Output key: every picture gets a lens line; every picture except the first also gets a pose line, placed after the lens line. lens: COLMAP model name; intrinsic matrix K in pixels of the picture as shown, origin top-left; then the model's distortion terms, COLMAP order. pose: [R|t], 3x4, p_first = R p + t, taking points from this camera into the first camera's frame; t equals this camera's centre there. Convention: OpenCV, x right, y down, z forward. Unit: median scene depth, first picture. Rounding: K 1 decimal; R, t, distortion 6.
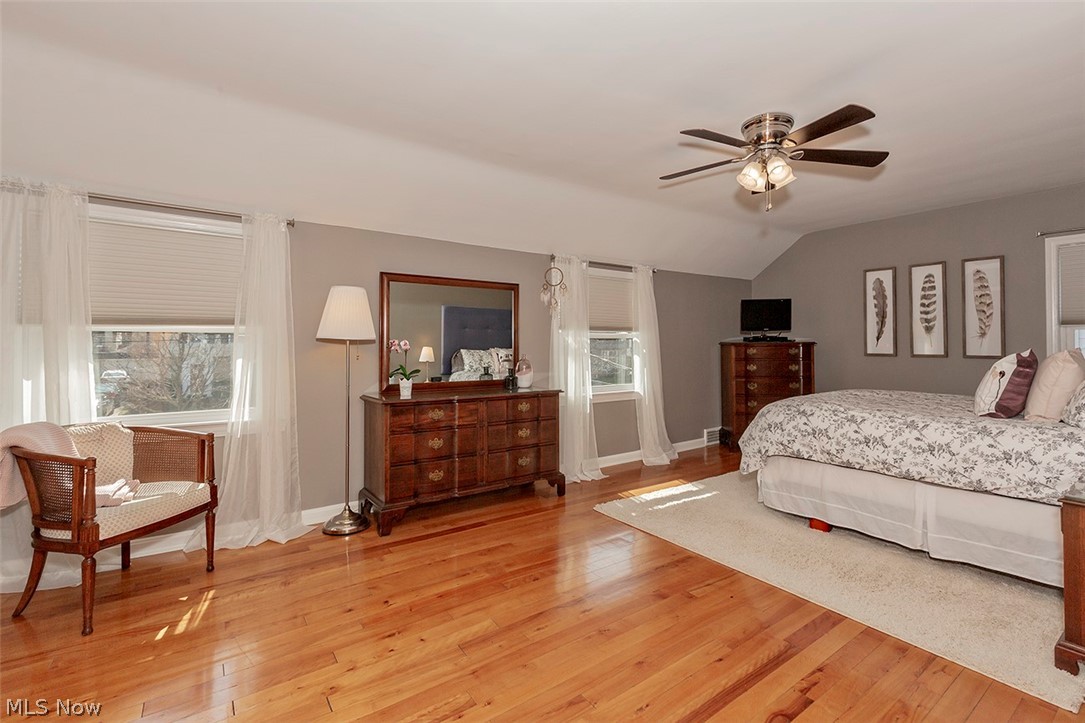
lens RADIAL K [[492.6, 0, 567.5], [0, 492.6, 332.8], [0, 0, 1]] dist [-0.002101, -0.000136]
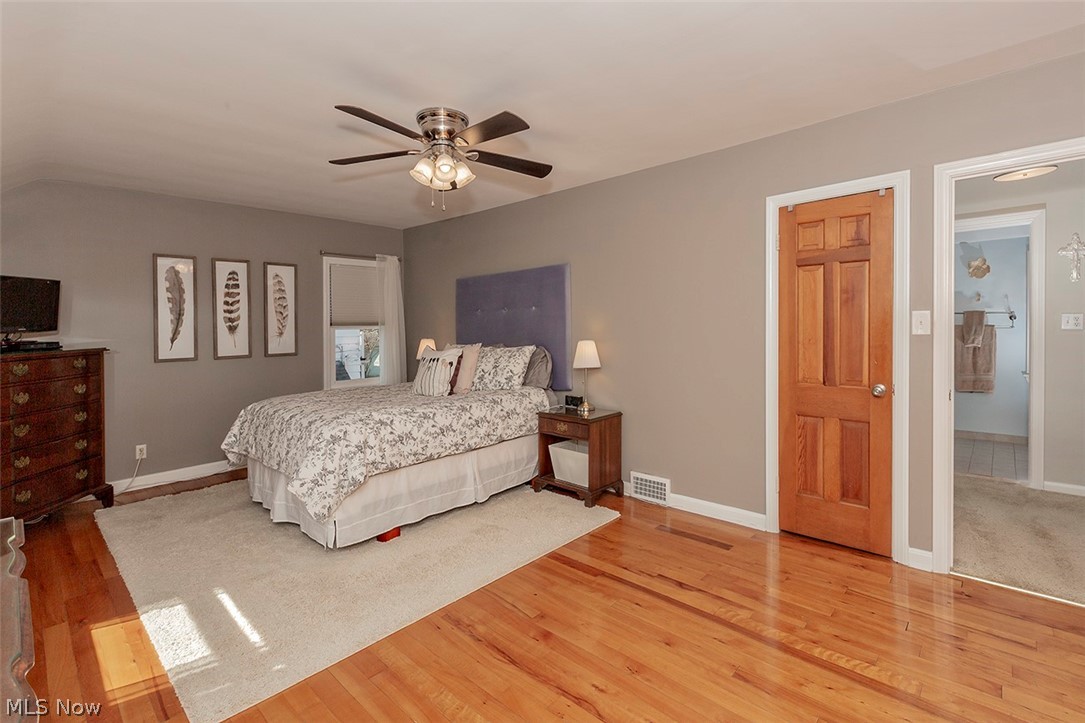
lens RADIAL K [[492.6, 0, 578.6], [0, 492.6, 332.0], [0, 0, 1]] dist [-0.002101, -0.000136]
pose [[-0.207138, -0.010388, 0.978257, -0.333798], [-0.003478, 0.999945, 0.009882, -0.013359], [-0.978306, -0.001355, -0.207162, 0.541527]]
